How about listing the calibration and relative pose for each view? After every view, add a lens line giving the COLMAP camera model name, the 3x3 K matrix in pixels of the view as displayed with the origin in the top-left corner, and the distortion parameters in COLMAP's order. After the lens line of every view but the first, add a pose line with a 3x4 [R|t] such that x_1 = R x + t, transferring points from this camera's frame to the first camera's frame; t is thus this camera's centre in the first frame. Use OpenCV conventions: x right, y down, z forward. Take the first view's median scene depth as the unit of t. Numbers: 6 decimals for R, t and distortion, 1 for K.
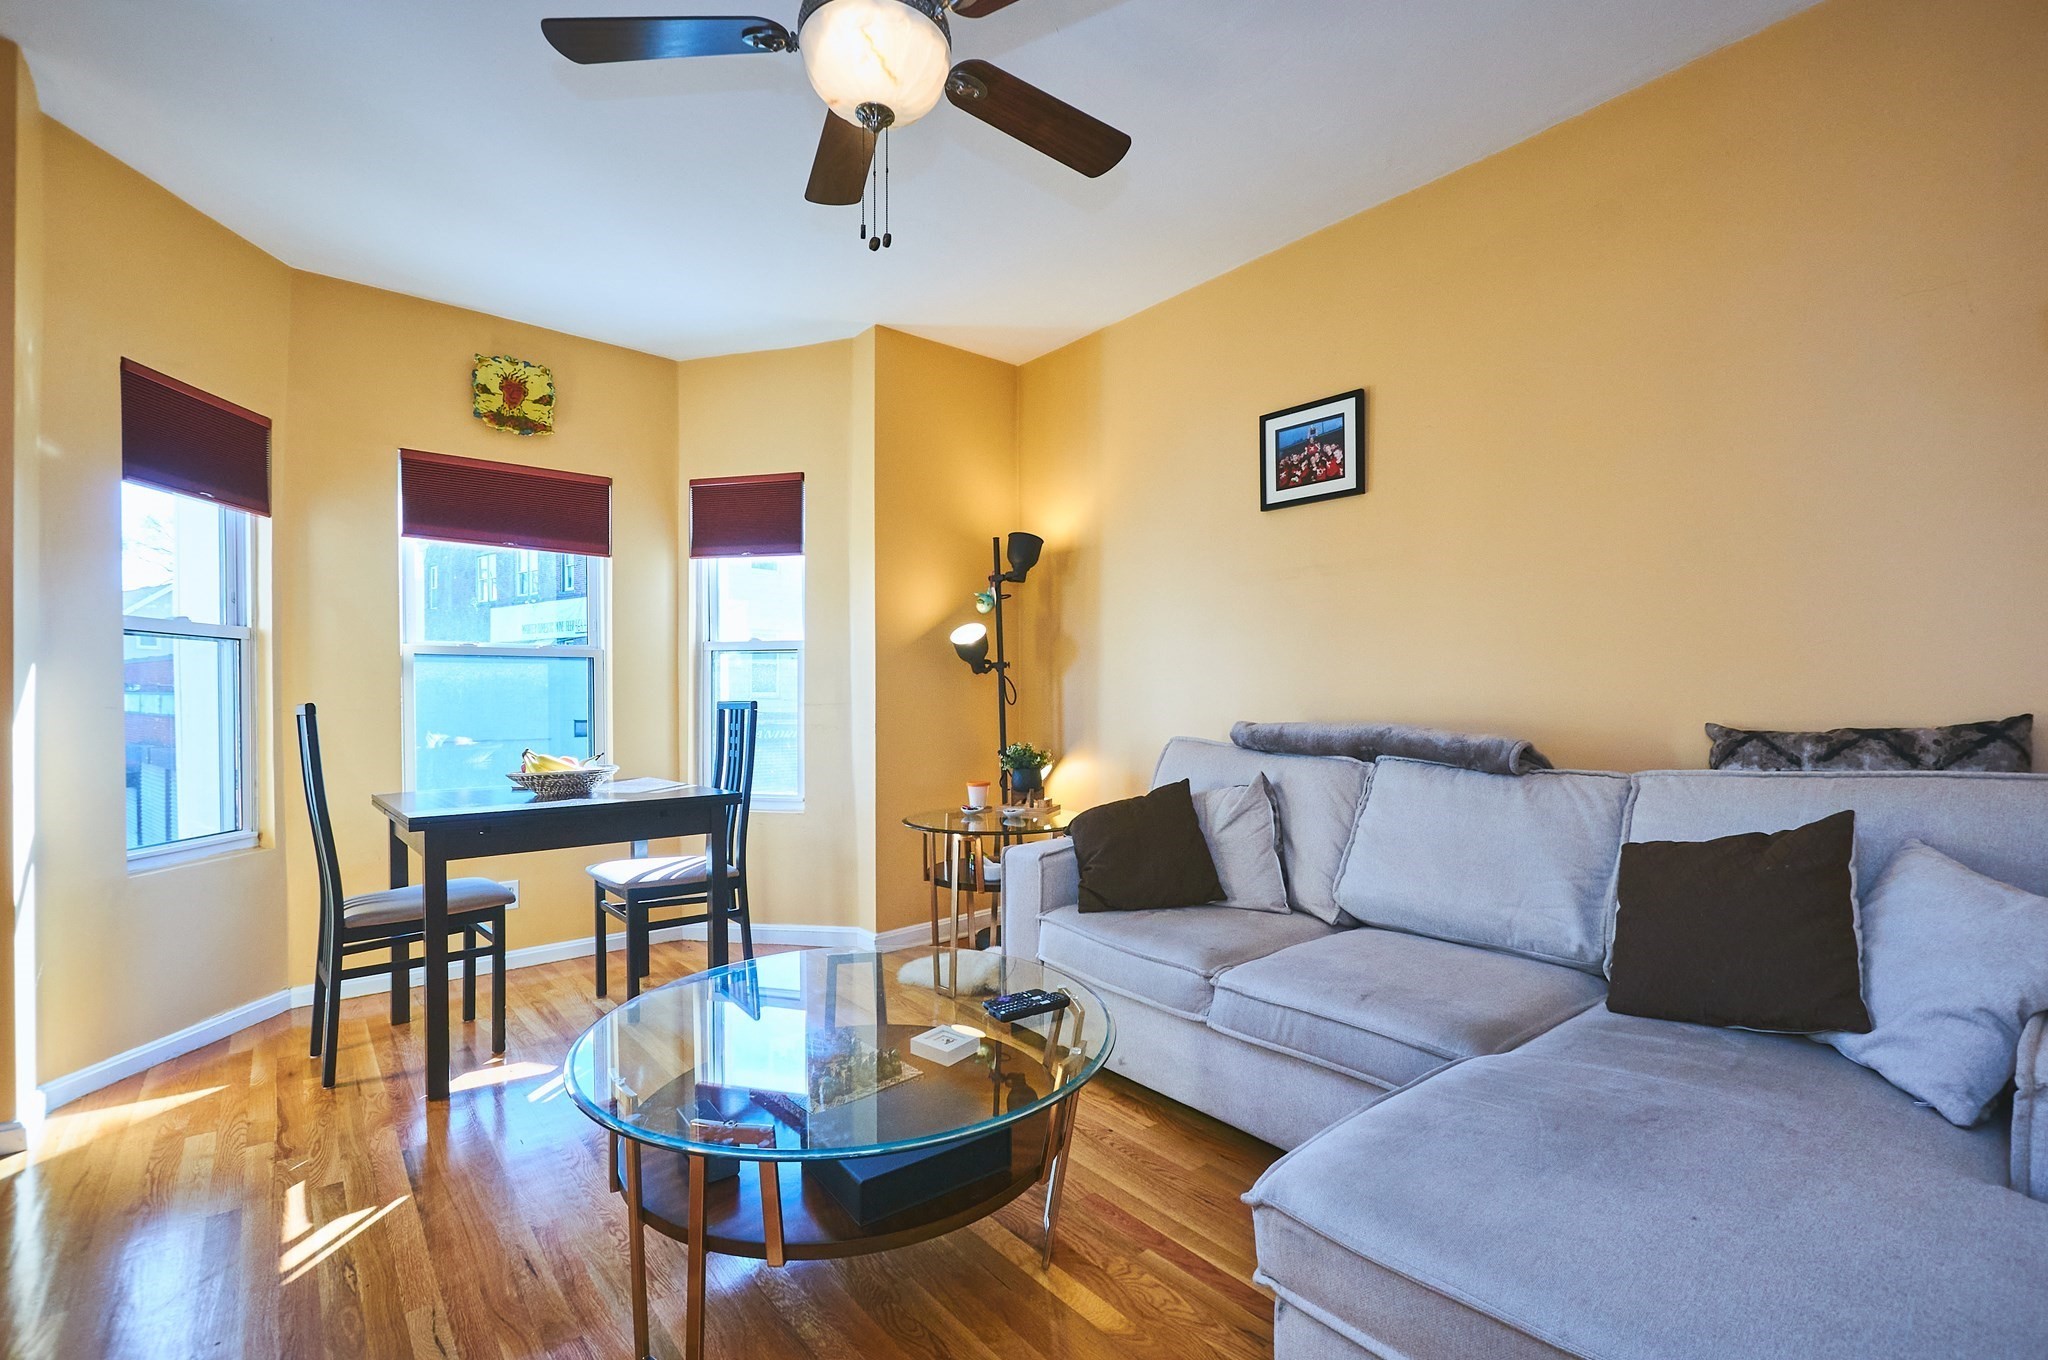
lens RADIAL K [[912.9, 0, 1020.6], [0, 912.9, 696.2], [0, 0, 1]] dist [-0.004116, -0.001103]
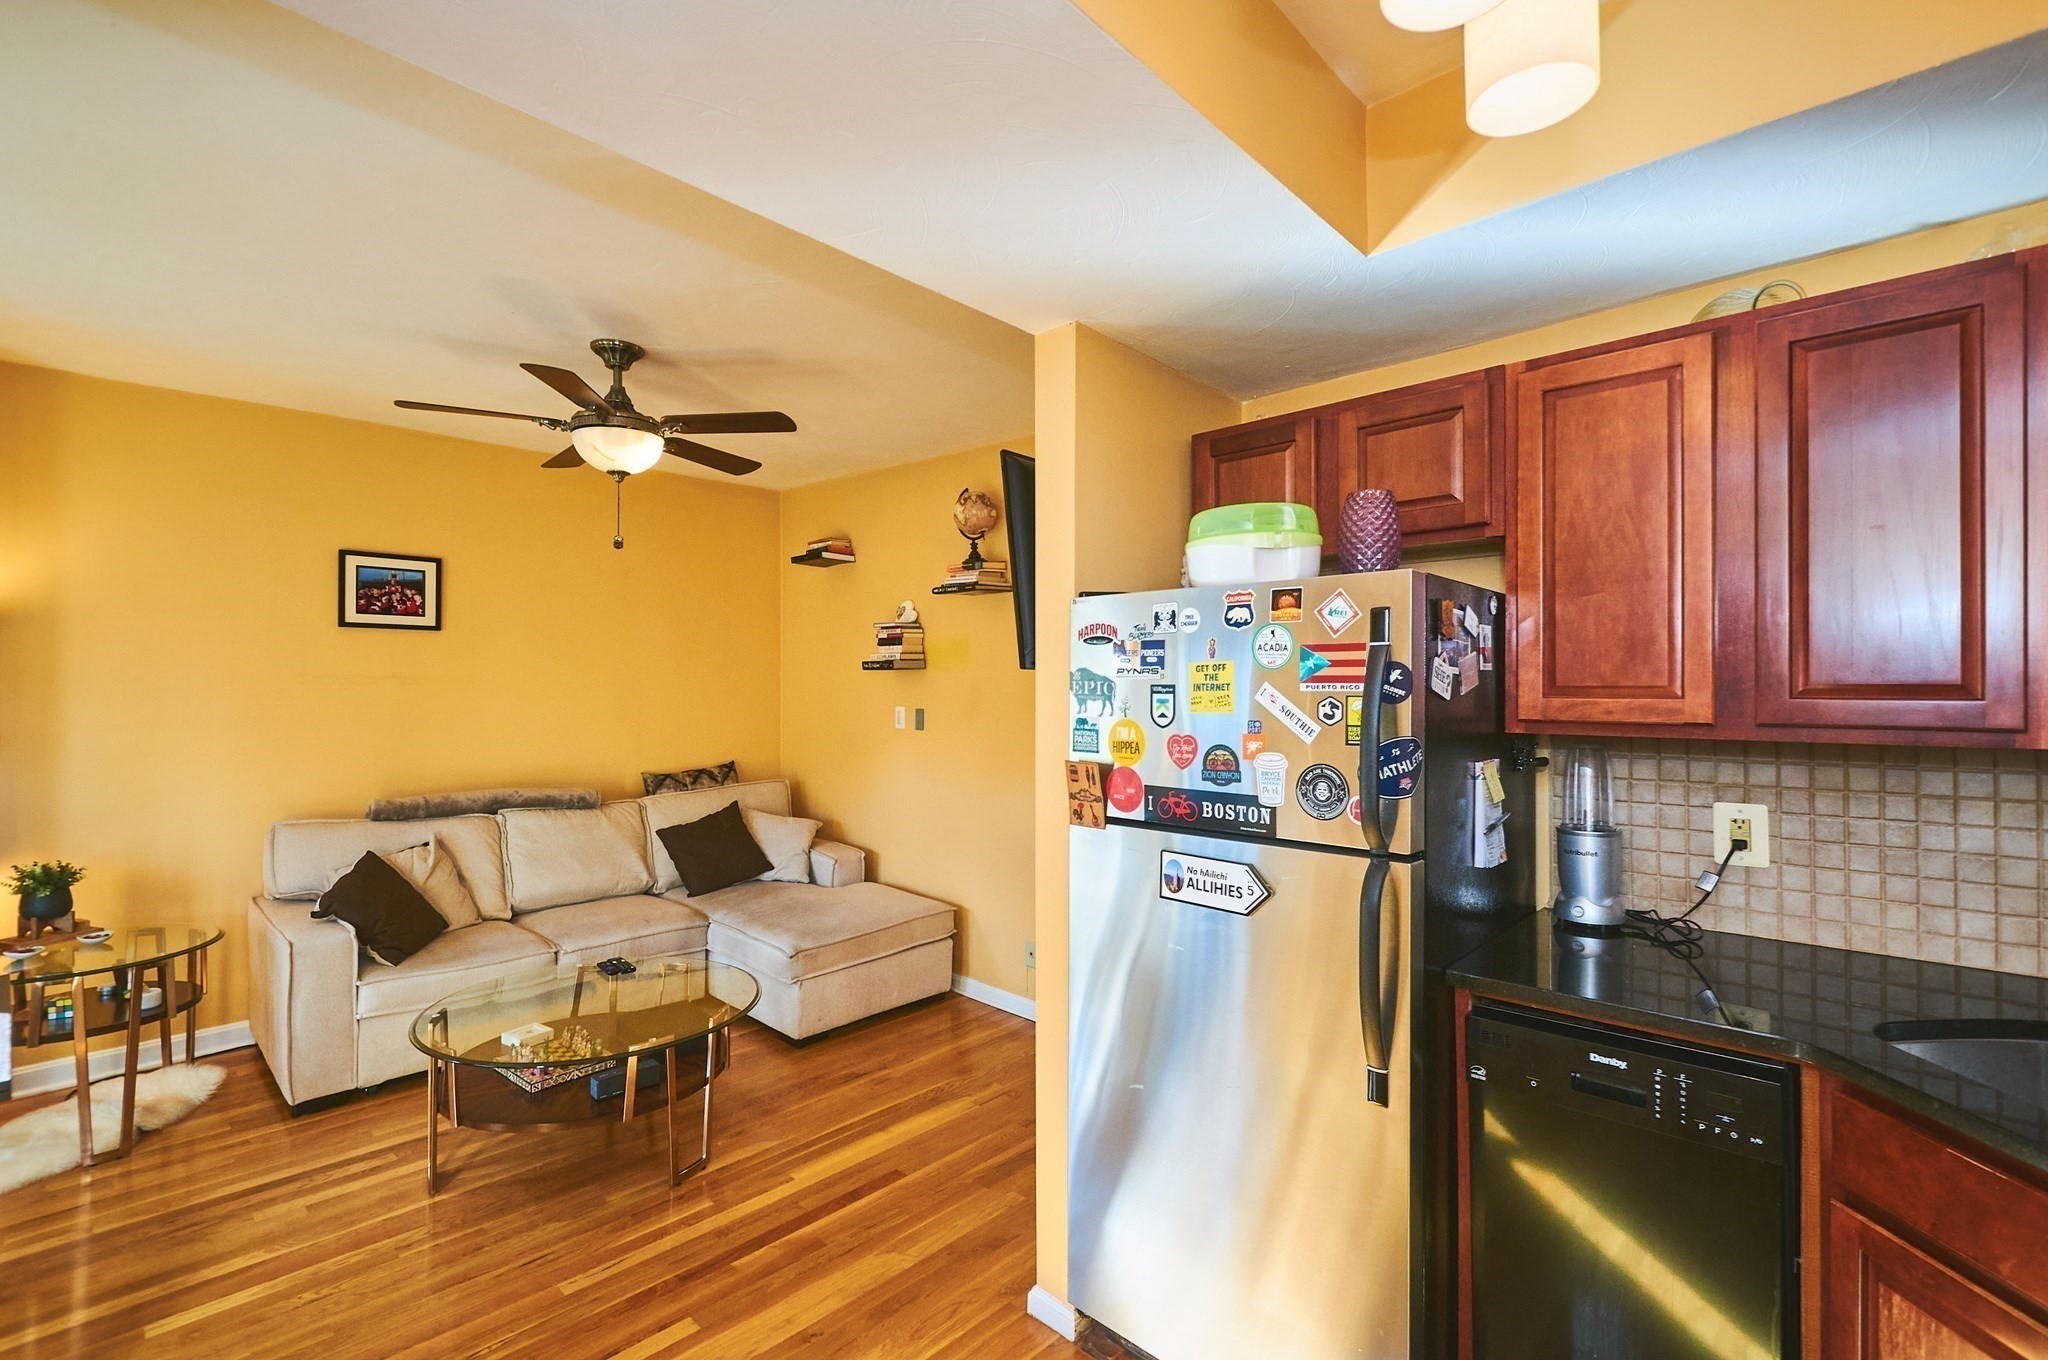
lens RADIAL K [[912.9, 0, 1020.6], [0, 912.9, 696.2], [0, 0, 1]] dist [-0.004116, -0.001103]
pose [[-0.118867, -0.008451, 0.992874, -1.120190], [0.006936, 0.999932, 0.009341, -0.122129], [-0.992886, 0.007997, -0.118800, 0.254336]]
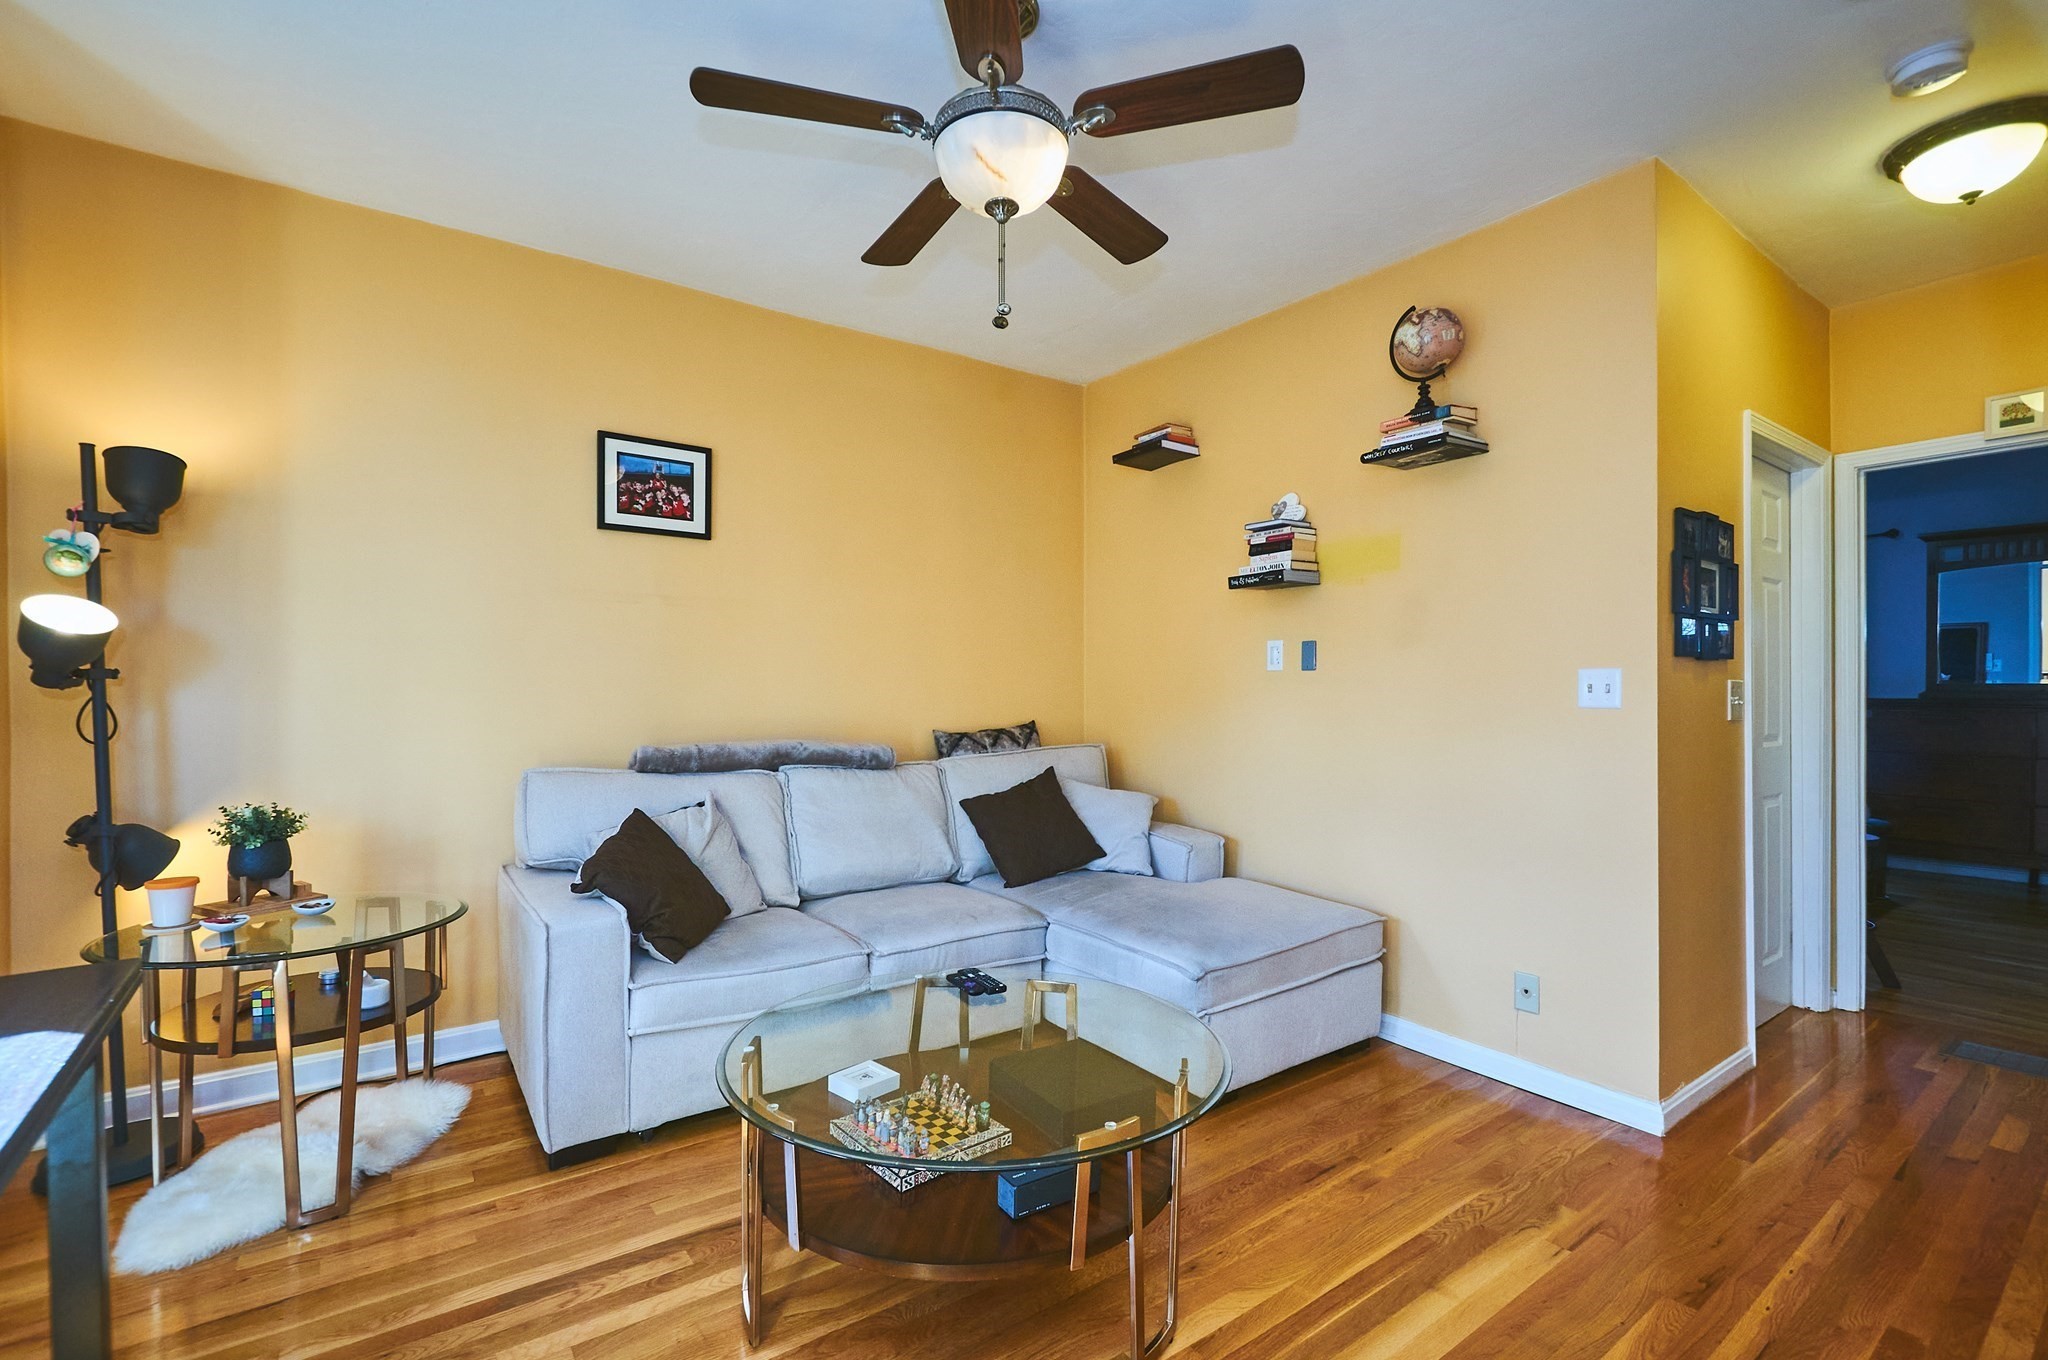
lens RADIAL K [[894.4, 0, 999.3], [0, 894.4, 712.9], [0, 0, 1]] dist [0.001869, 0.000039]
pose [[0.080013, -0.011812, 0.996724, -0.689920], [0.009346, 0.999895, 0.011099, -0.014738], [-0.996750, 0.008428, 0.080115, 0.532659]]
